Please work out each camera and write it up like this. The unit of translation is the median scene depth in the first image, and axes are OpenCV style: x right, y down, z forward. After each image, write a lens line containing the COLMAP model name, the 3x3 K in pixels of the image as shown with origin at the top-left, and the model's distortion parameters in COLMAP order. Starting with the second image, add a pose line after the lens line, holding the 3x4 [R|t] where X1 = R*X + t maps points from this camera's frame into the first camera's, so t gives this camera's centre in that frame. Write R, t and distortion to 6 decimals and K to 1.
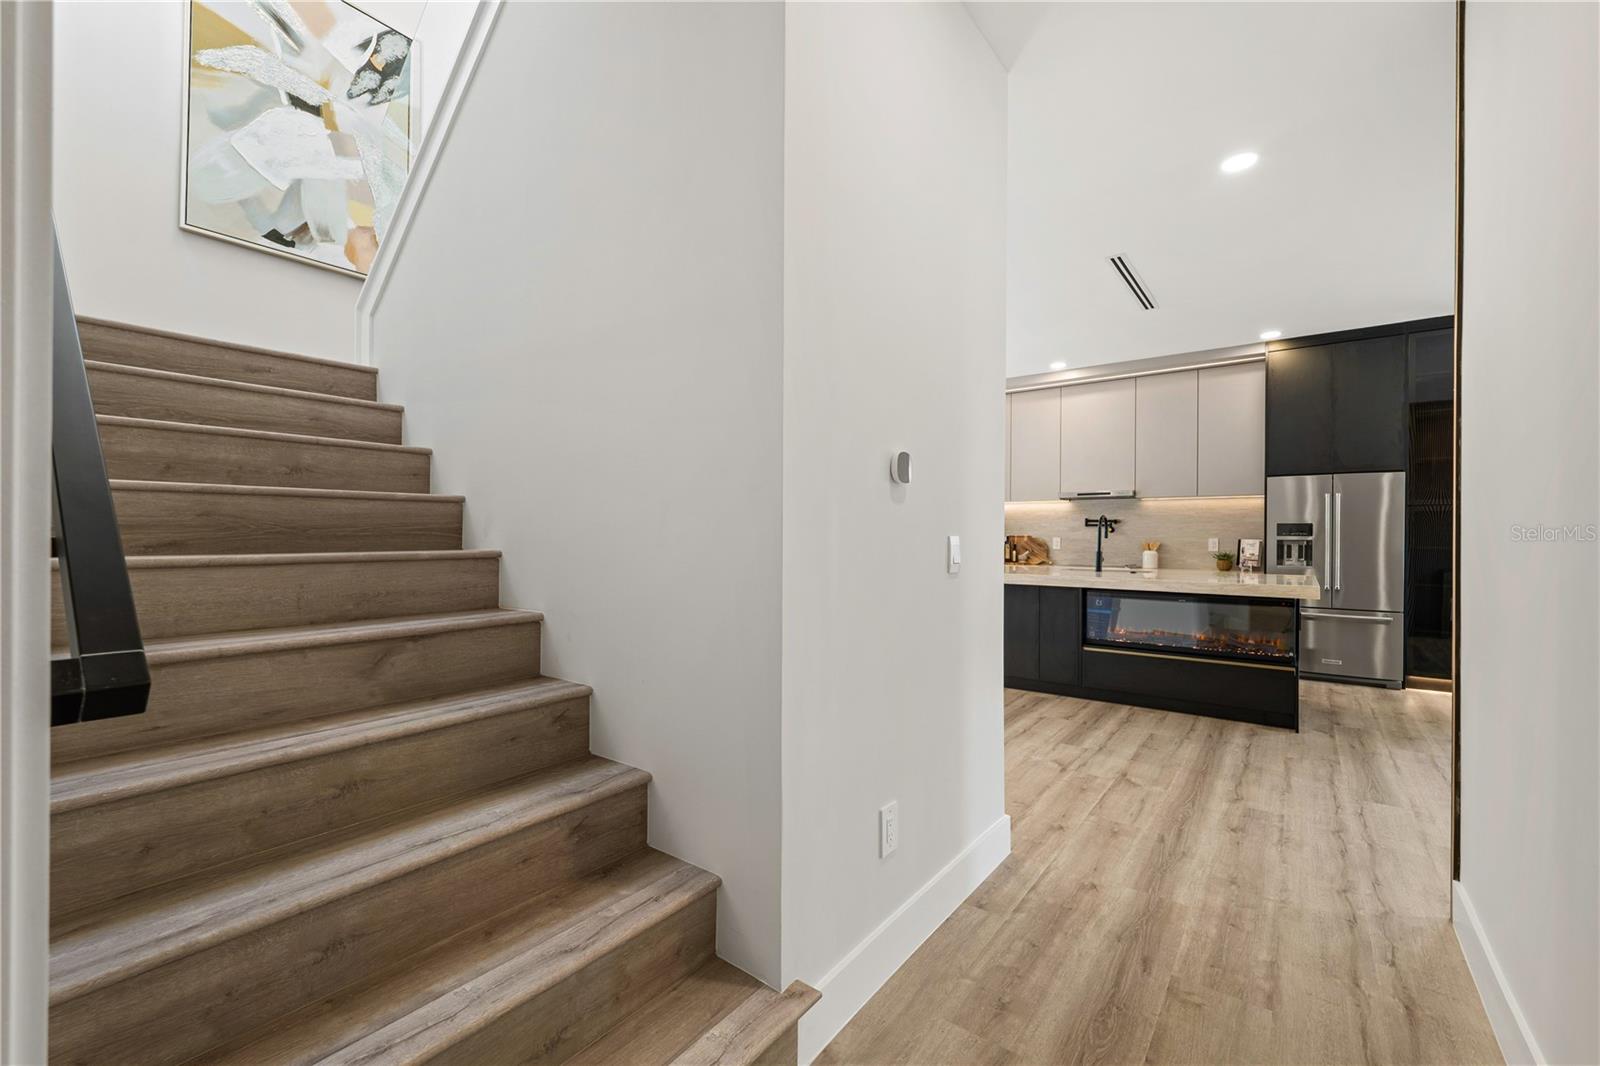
lens RADIAL K [[658.8, 0, 779.1], [0, 658.8, 536.0], [0, 0, 1]] dist [0.002361, 0.000123]
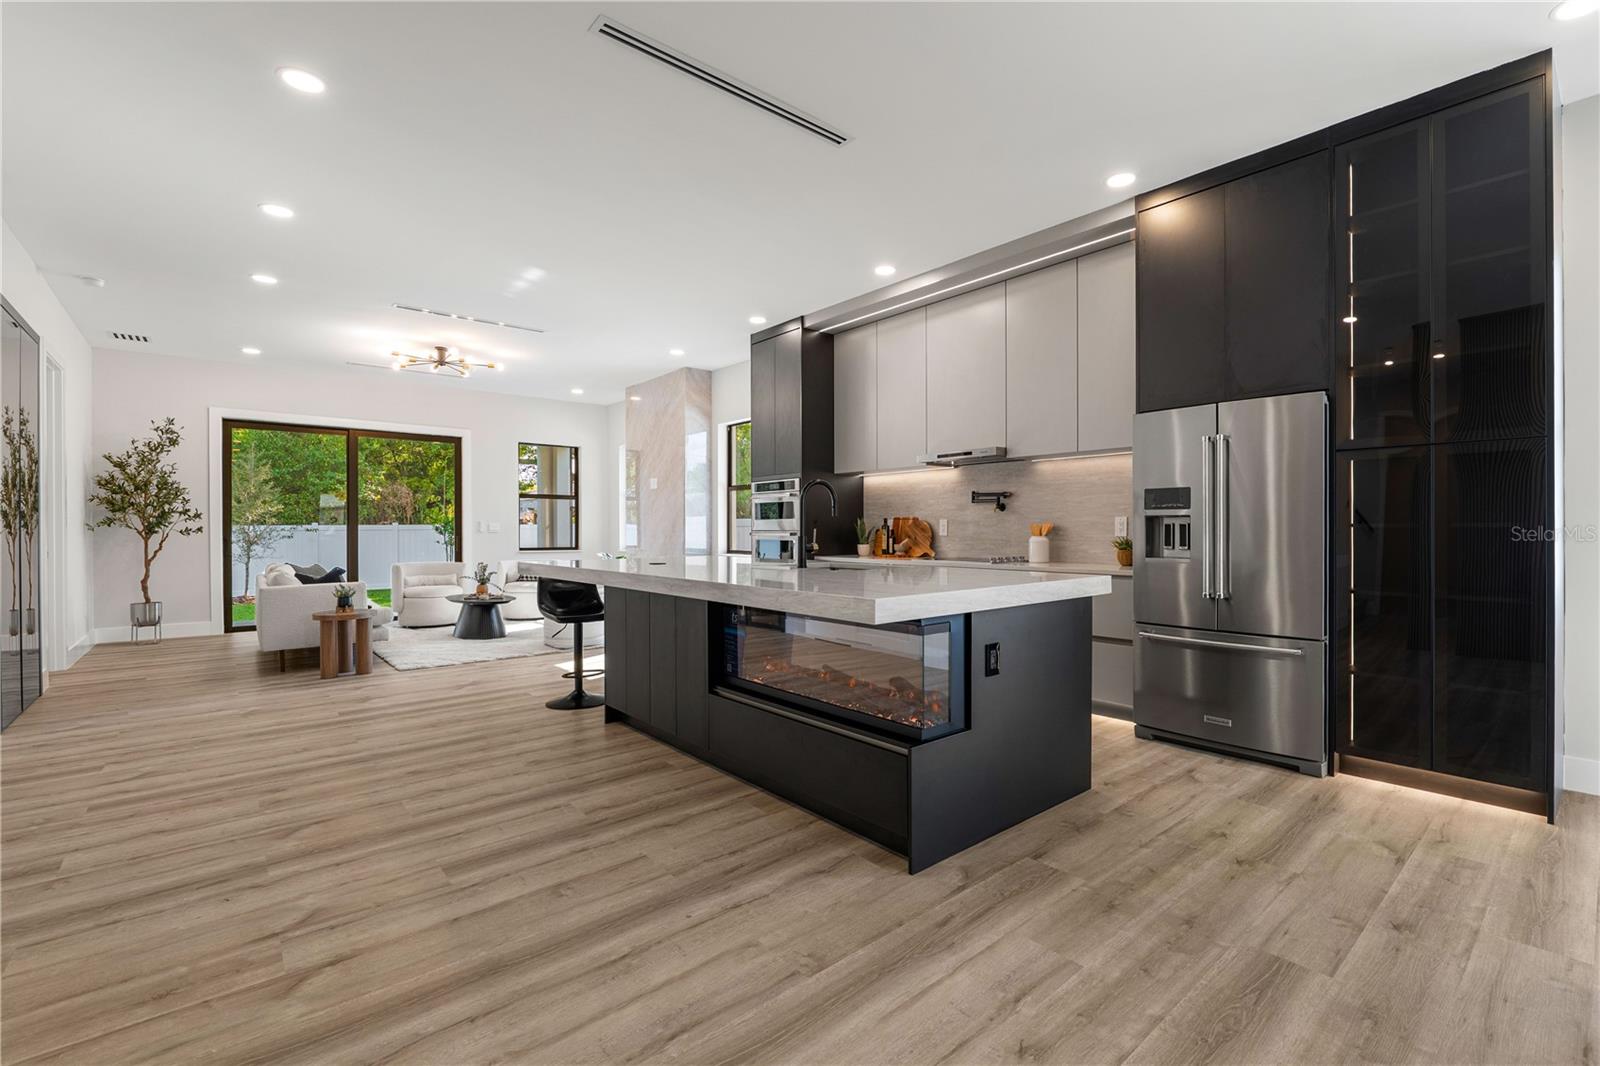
lens RADIAL K [[700.5, 0, 838.0], [0, 700.5, 528.3], [0, 0, 1]] dist [-0.012004, 0.000083]
pose [[0.984667, -0.008066, -0.174256, 0.603989], [0.008029, 0.999967, -0.000919, 0.016017], [0.174258, -0.000495, 0.984700, 0.321259]]
